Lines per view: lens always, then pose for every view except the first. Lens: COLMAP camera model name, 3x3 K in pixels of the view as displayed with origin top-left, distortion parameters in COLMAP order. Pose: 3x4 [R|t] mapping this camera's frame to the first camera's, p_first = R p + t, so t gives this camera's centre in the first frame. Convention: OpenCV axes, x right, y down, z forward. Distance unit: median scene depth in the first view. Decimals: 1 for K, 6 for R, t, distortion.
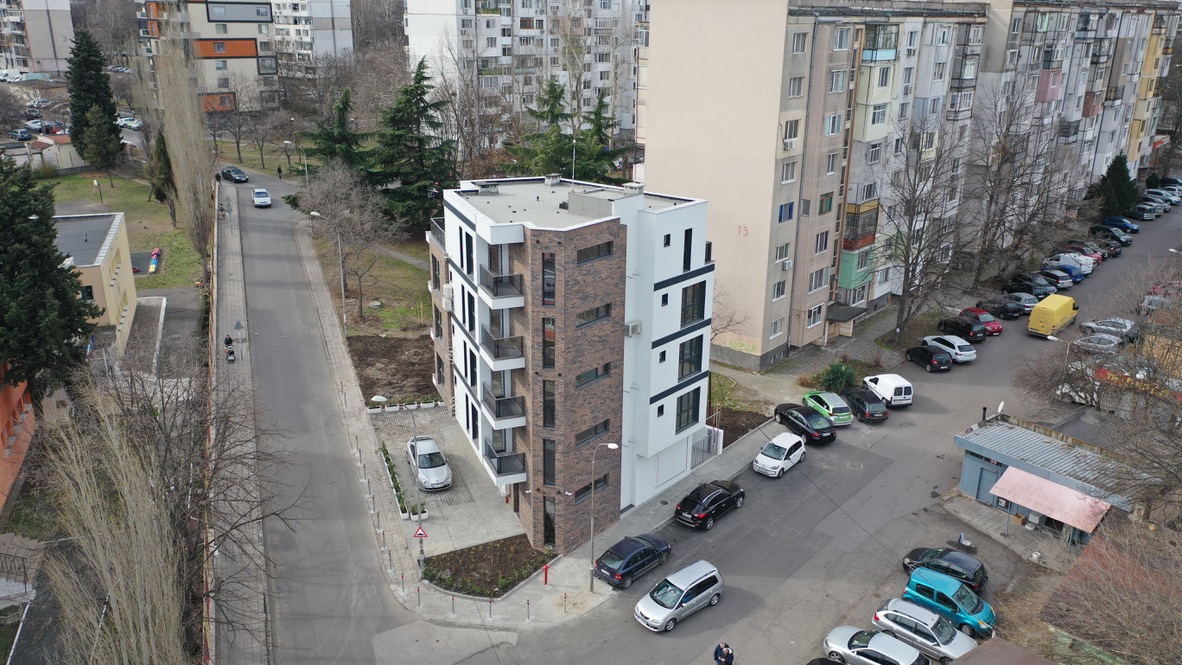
lens RADIAL K [[939.4, 0, 591.0], [0, 939.4, 332.5], [0, 0, 1]] dist [0.022264, 0.005742]
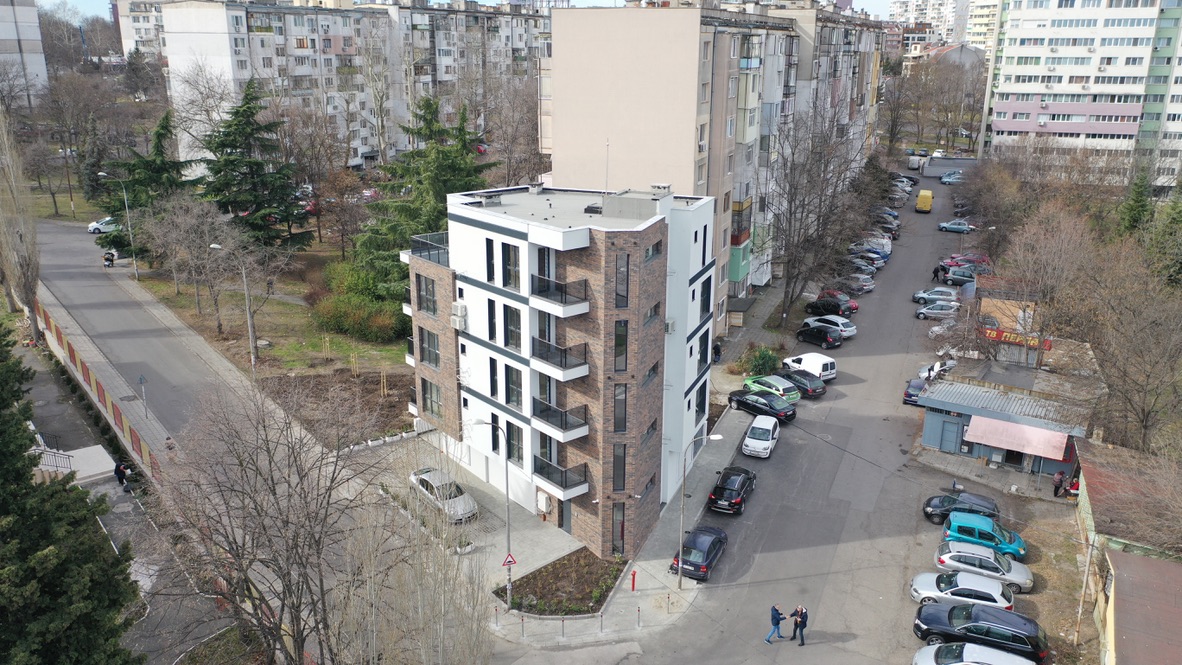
lens RADIAL K [[939.4, 0, 591.0], [0, 939.4, 332.5], [0, 0, 1]] dist [0.022264, 0.005742]
pose [[0.946352, -0.101760, 0.306698, -0.268590], [0.109136, 0.994003, -0.006949, 0.000496], [-0.304151, 0.040048, 0.951782, 0.046931]]
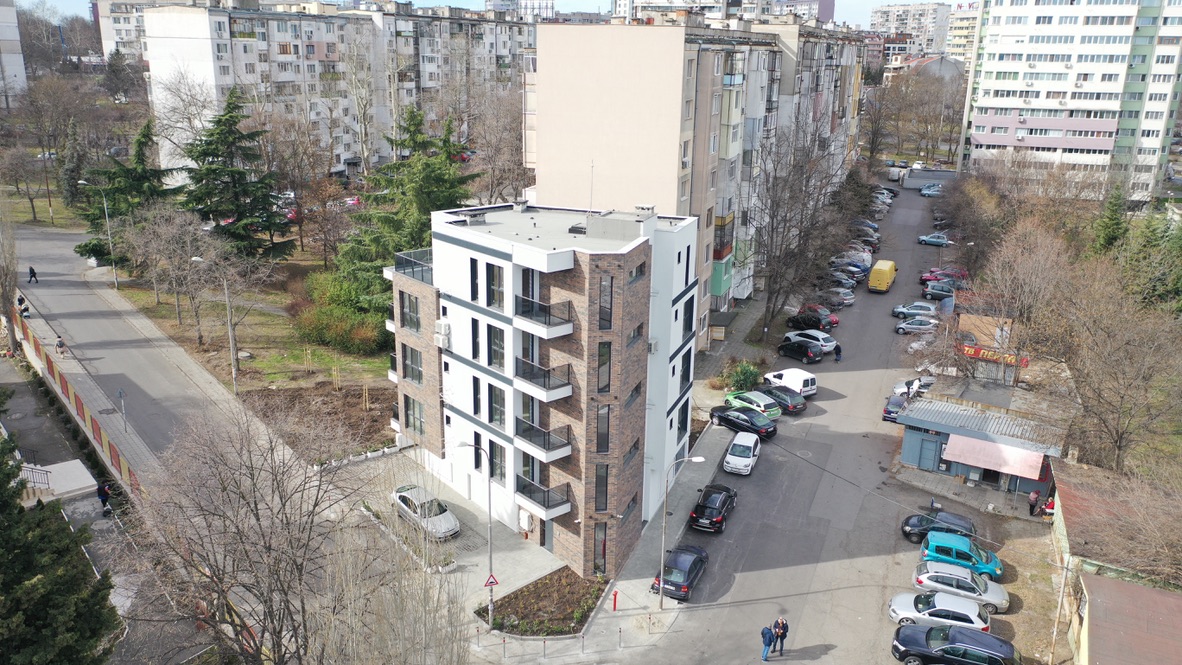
lens RADIAL K [[939.4, 0, 591.0], [0, 939.4, 332.5], [0, 0, 1]] dist [0.022264, 0.005742]
pose [[0.940811, -0.093736, 0.325713, -0.269913], [0.102126, 0.994733, -0.008718, -0.012824], [-0.323180, 0.041466, 0.945429, 0.043501]]
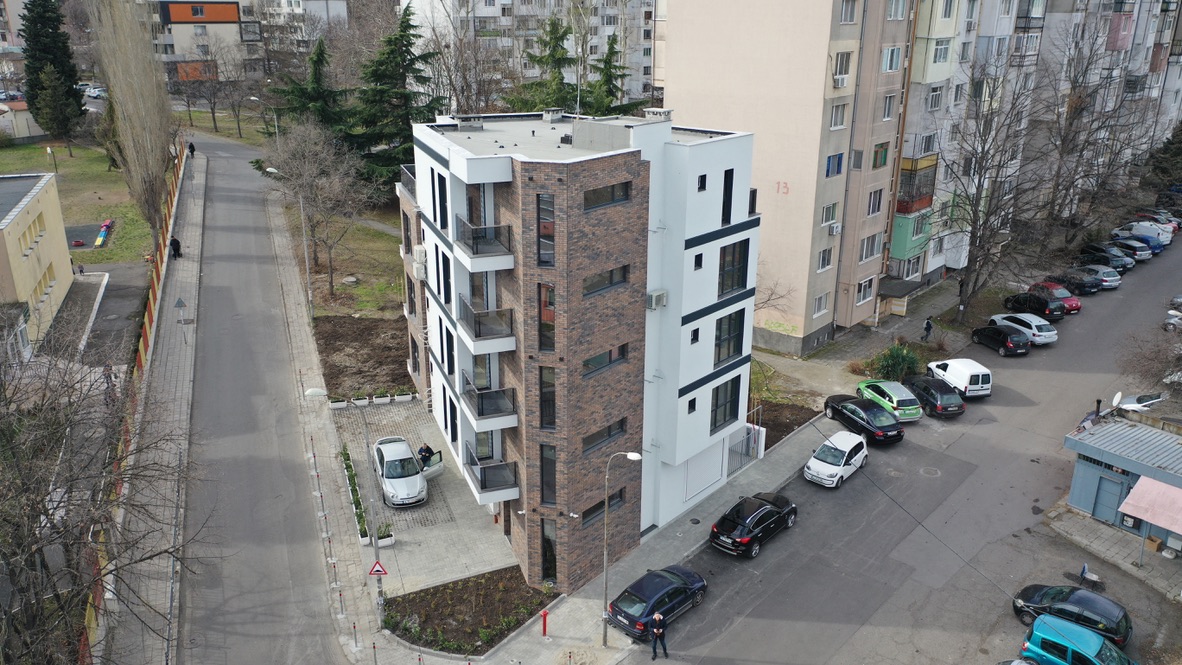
lens RADIAL K [[939.4, 0, 591.0], [0, 939.4, 332.5], [0, 0, 1]] dist [0.022264, 0.005742]
pose [[0.999969, -0.003182, -0.007152, -0.003054], [0.003271, 0.999918, 0.012359, 0.010320], [0.007112, -0.012382, 0.999898, 0.179573]]
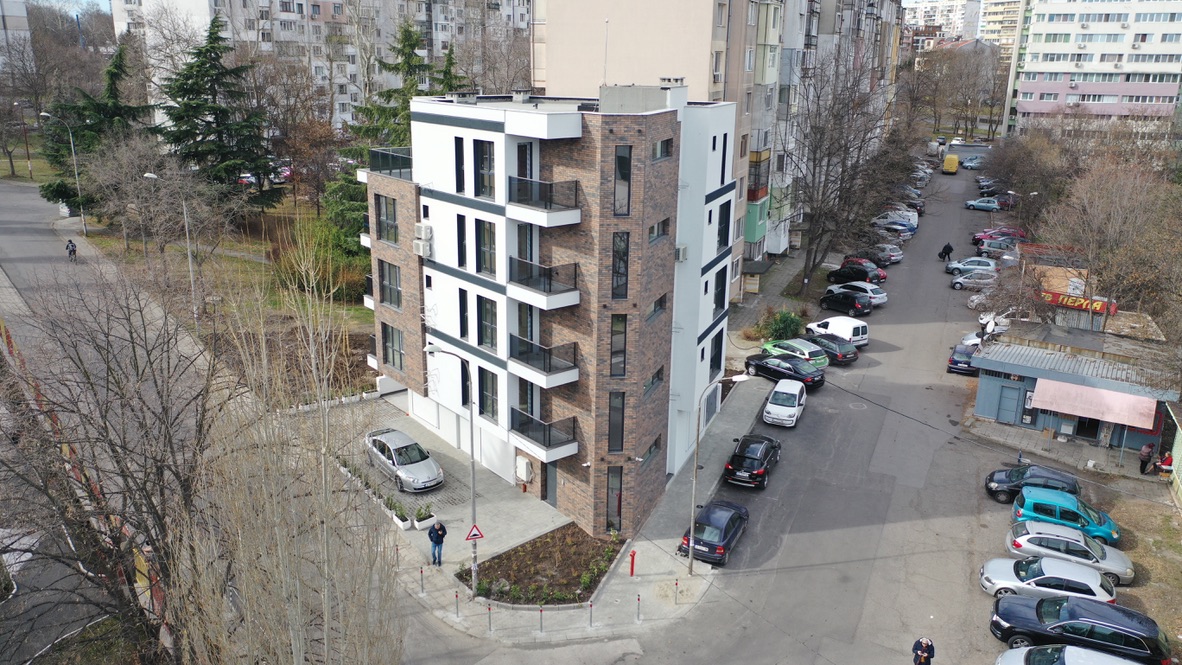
lens RADIAL K [[936.1, 0, 591.0], [0, 936.1, 332.5], [0, 0, 1]] dist [0.016639, 0.011950]
pose [[0.948514, -0.087426, 0.304431, -0.221626], [0.097278, 0.995107, -0.017315, 0.055690], [-0.301428, 0.046038, 0.952377, 0.187964]]
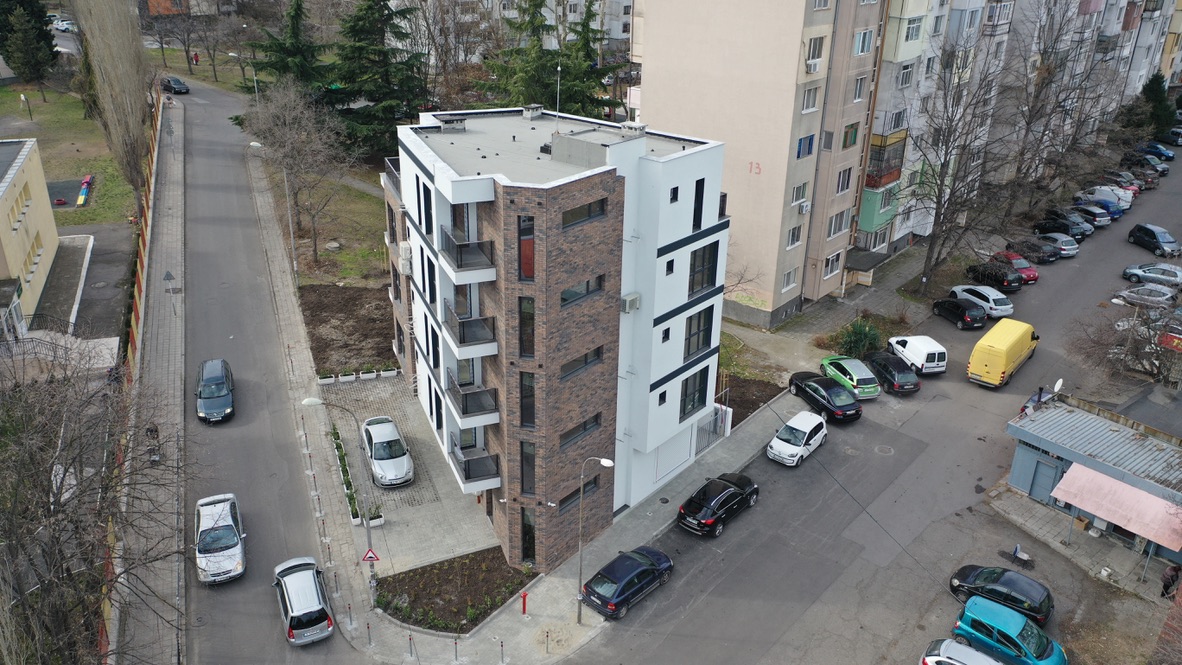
lens RADIAL K [[939.4, 0, 591.0], [0, 939.4, 332.5], [0, 0, 1]] dist [0.022264, 0.005742]
pose [[0.999870, 0.002770, 0.015864, -0.002049], [-0.004241, 0.995619, 0.093409, -0.042140], [-0.015535, -0.093465, 0.995501, 0.143861]]
